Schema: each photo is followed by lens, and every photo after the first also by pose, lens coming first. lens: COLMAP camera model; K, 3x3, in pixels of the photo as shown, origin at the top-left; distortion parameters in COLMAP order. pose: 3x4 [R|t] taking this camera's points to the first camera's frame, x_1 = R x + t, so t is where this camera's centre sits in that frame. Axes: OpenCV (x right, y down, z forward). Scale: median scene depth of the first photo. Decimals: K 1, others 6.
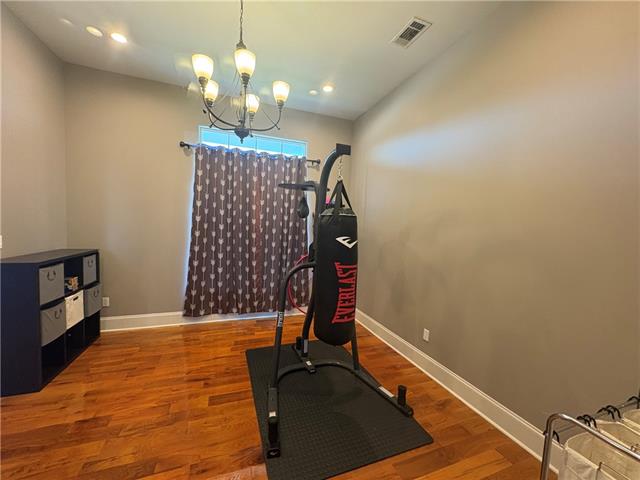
lens RADIAL K [[253.8, 0, 320.1], [0, 253.8, 240.2], [0, 0, 1]] dist [0.003351, -0.000508]
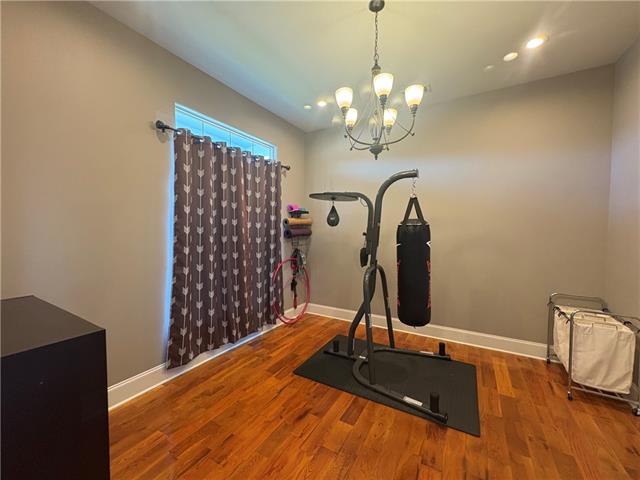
lens RADIAL K [[253.8, 0, 324.0], [0, 253.8, 237.8], [0, 0, 1]] dist [0.003351, -0.000508]
pose [[0.771228, -0.056746, 0.634025, -0.636714], [0.063281, 0.997919, 0.012340, -0.045656], [-0.633406, 0.030605, 0.773214, 0.175382]]
